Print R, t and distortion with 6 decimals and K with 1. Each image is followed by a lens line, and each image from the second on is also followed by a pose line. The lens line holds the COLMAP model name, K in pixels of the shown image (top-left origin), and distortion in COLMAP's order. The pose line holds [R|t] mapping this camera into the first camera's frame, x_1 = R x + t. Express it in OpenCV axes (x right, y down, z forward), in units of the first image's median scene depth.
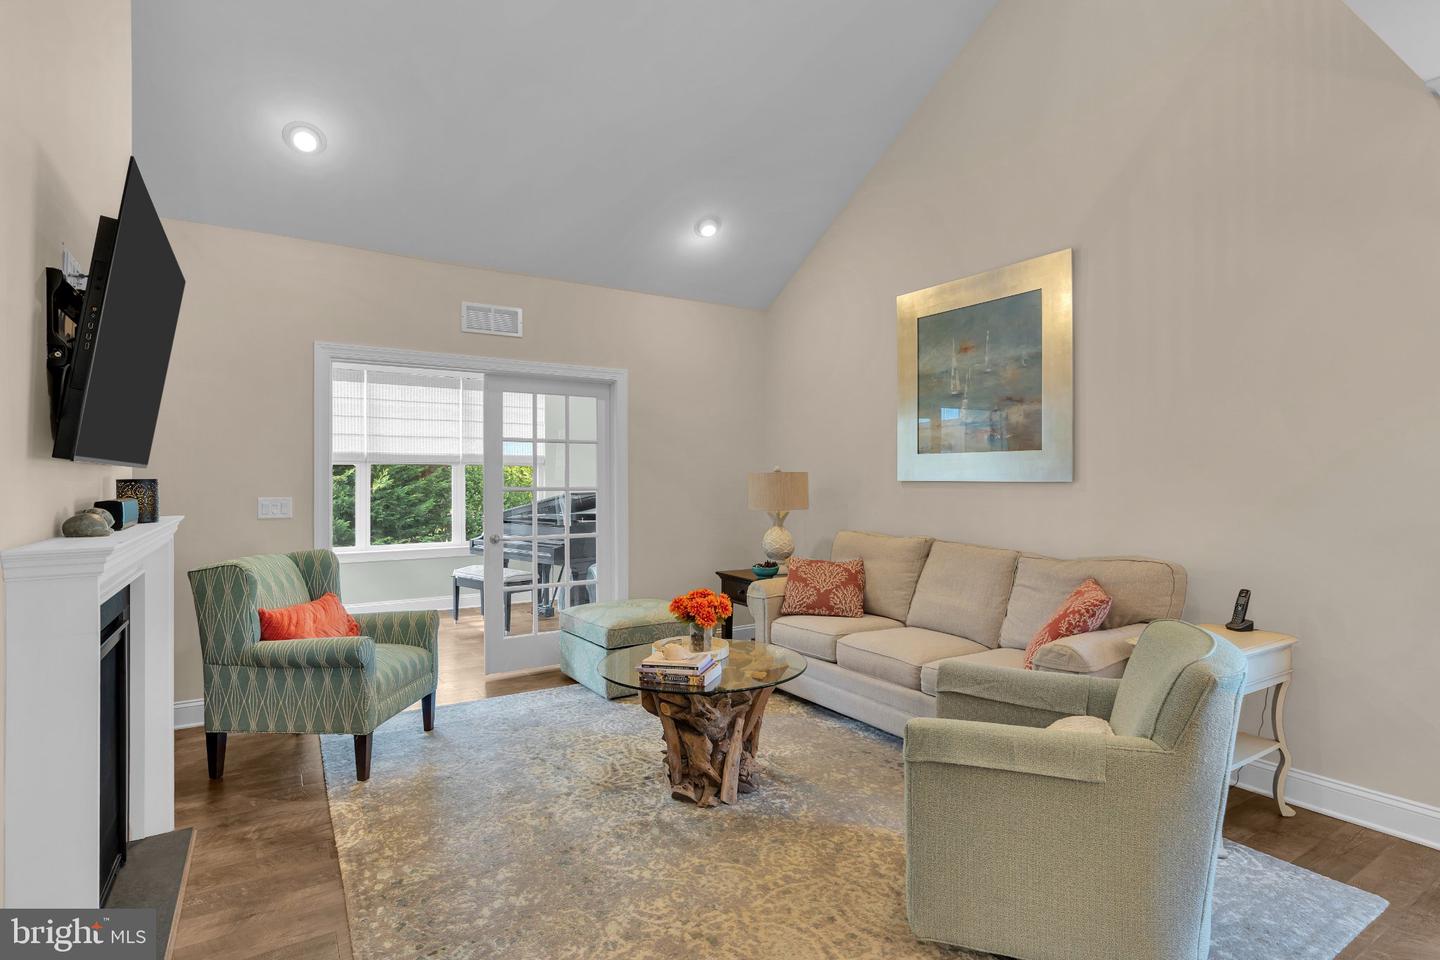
lens RADIAL K [[686.1, 0, 720.0], [0, 686.1, 479.9], [0, 0, 1]] dist [0.003262, 0.000284]
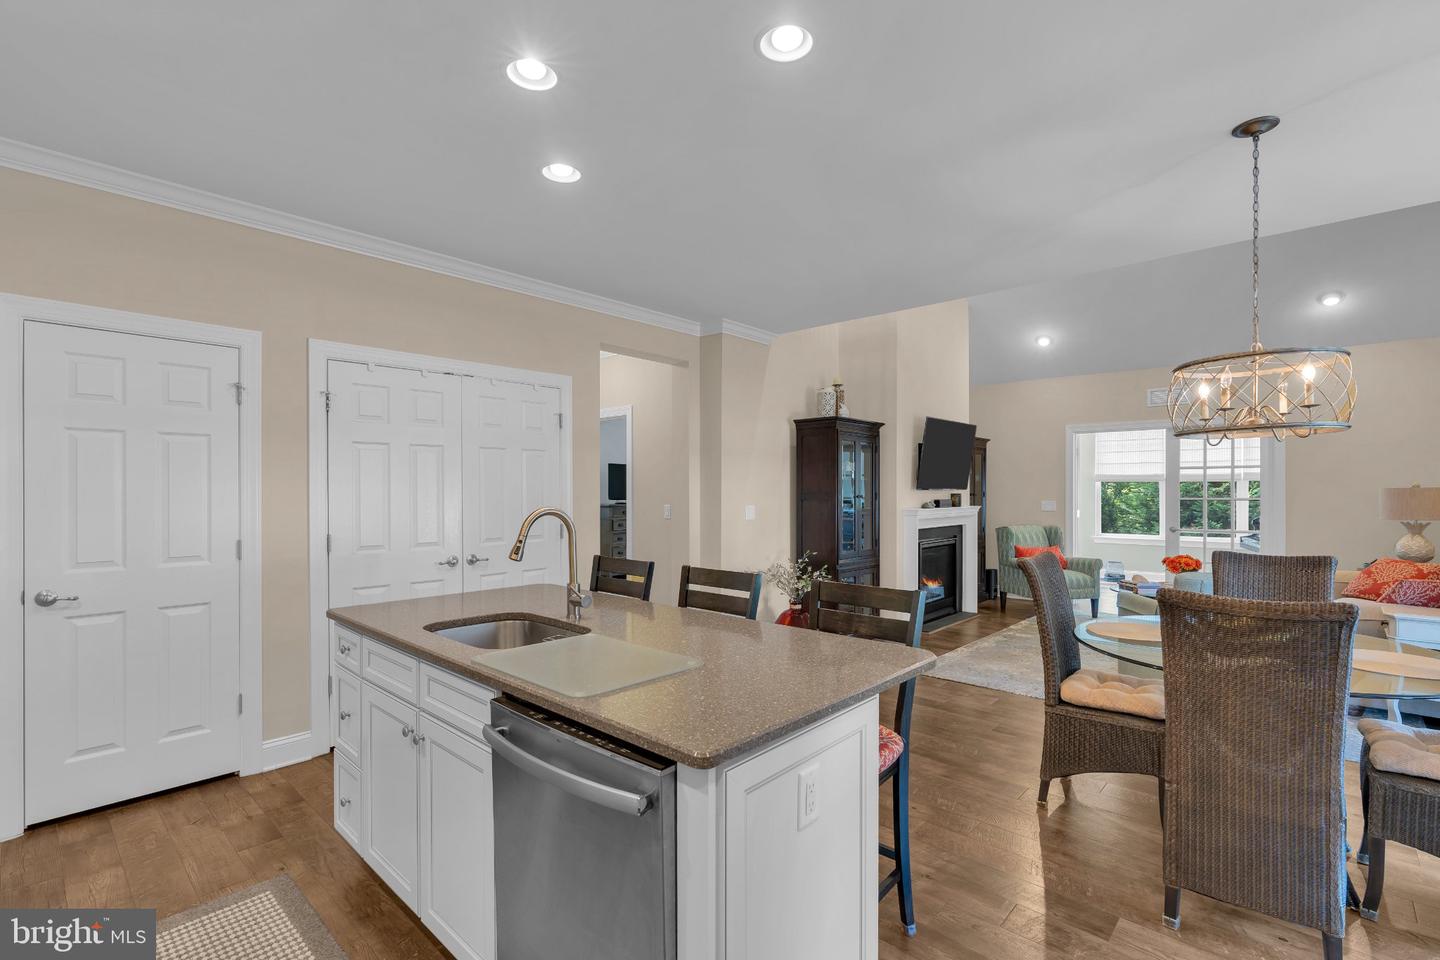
lens RADIAL K [[646.5, 0, 720.5], [0, 646.5, 487.3], [0, 0, 1]] dist [-0.001455, -0.000060]
pose [[0.251990, -0.006142, -0.967710, 0.865237], [0.004265, 0.999977, -0.005236, -0.010189], [0.967721, -0.002808, 0.252010, -0.410537]]
